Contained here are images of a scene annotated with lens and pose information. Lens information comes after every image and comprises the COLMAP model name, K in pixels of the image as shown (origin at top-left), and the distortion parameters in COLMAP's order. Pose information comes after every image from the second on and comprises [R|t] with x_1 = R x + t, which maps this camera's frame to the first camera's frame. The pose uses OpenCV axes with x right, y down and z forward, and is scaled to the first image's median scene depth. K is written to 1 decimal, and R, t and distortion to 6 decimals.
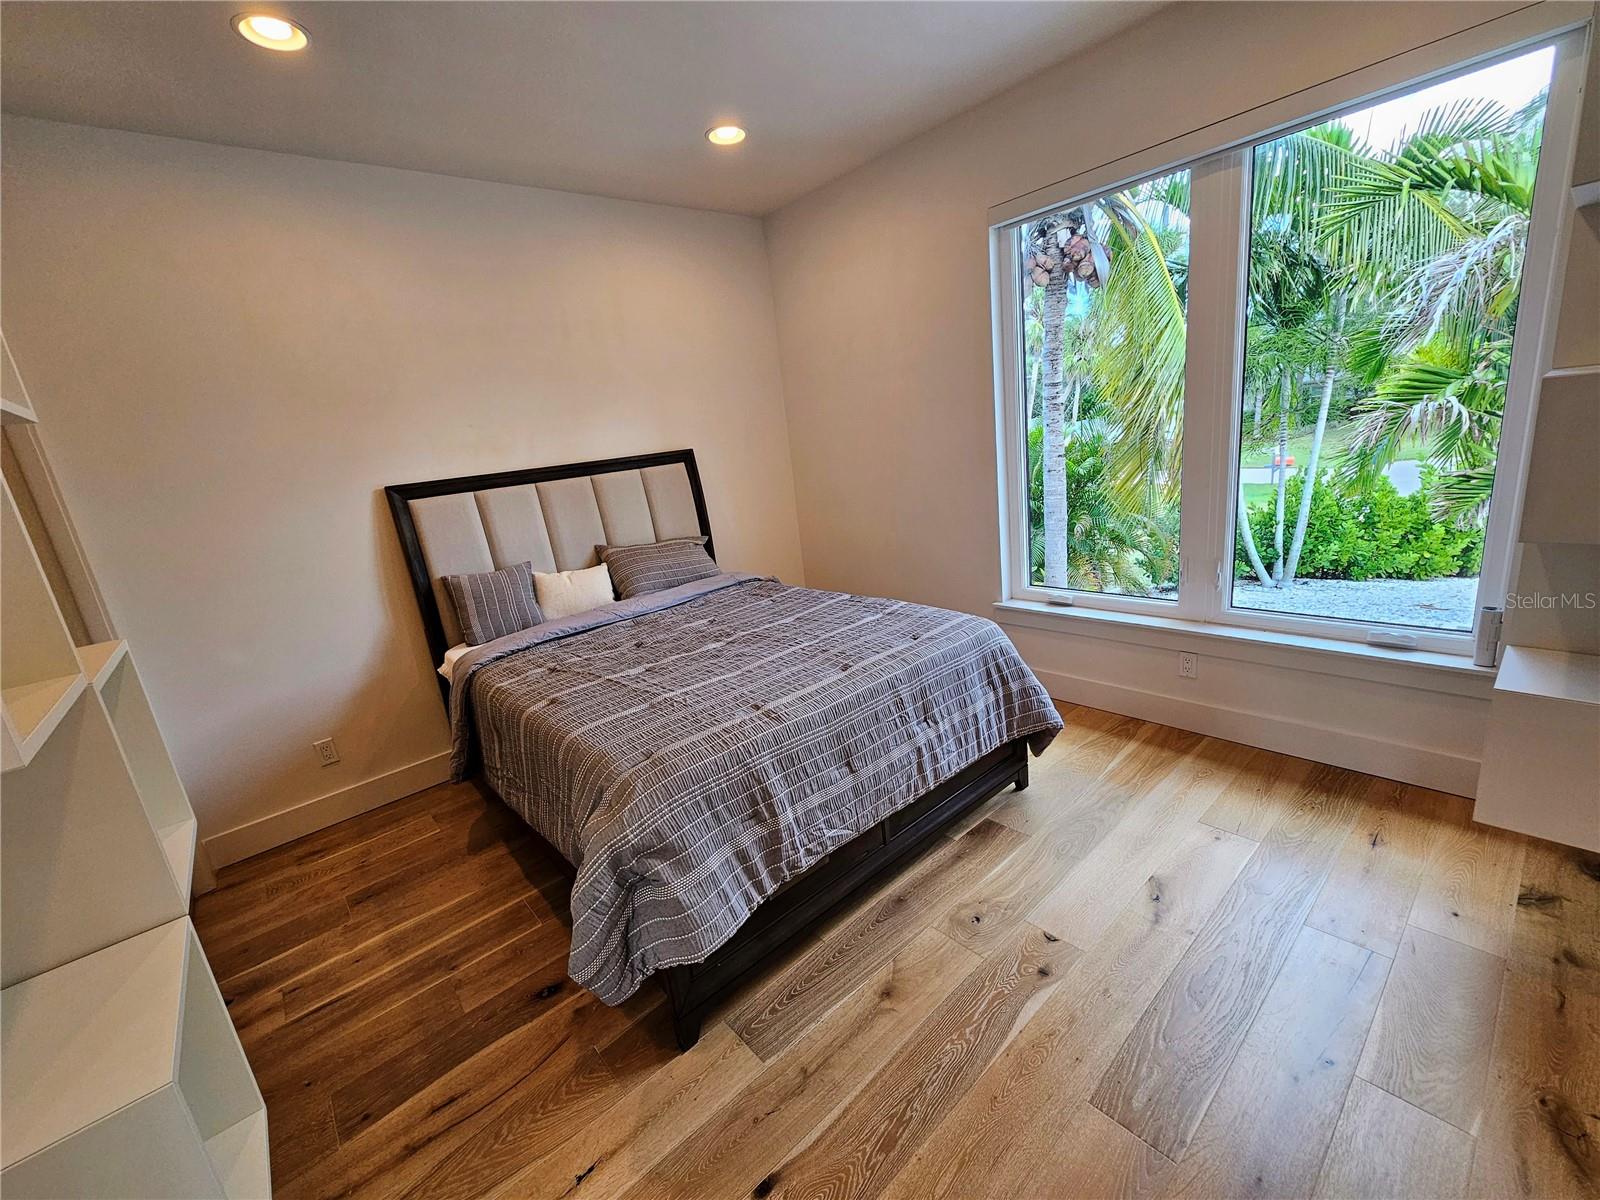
lens RADIAL K [[660.8, 0, 790.5], [0, 660.8, 606.7], [0, 0, 1]] dist [0.000619, 0.000453]
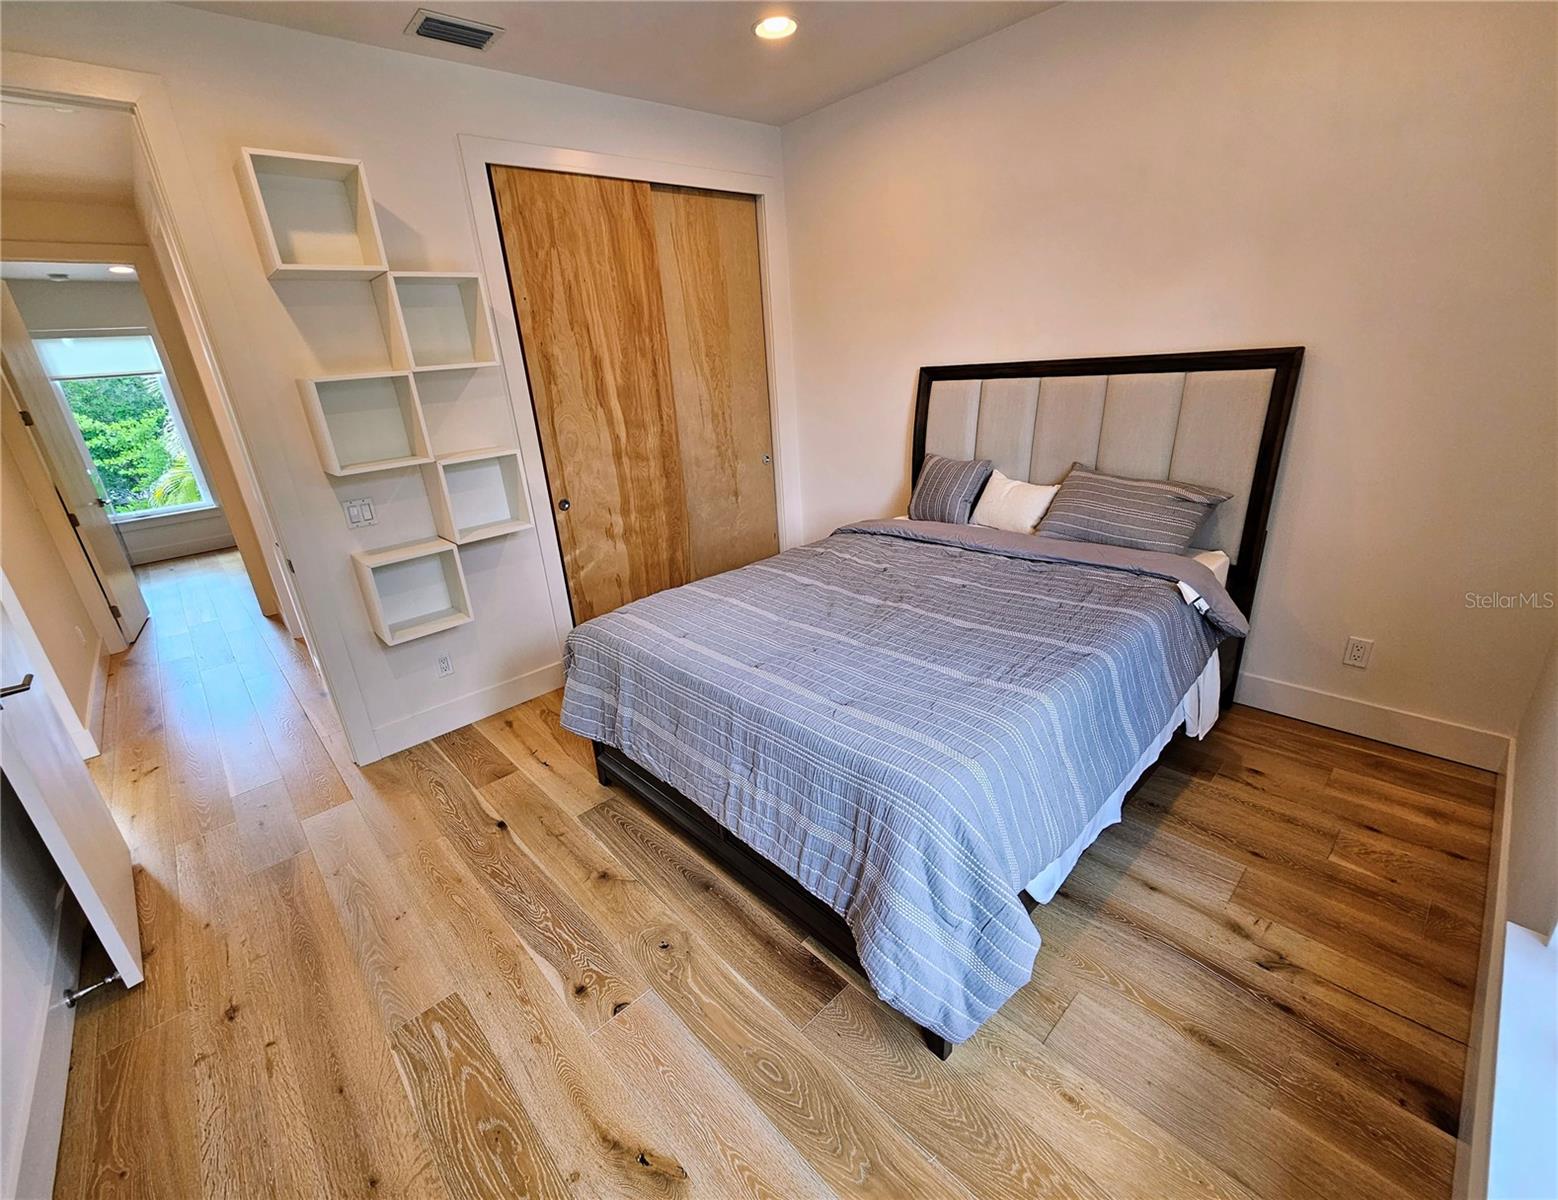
lens RADIAL K [[660.8, 0, 769.0], [0, 660.8, 605.7], [0, 0, 1]] dist [0.002222, 0.000138]
pose [[0.042254, 0.454999, -0.889489, 0.794285], [-0.181324, 0.878992, 0.441016, -0.356245], [0.982515, 0.142651, 0.119643, 0.834760]]
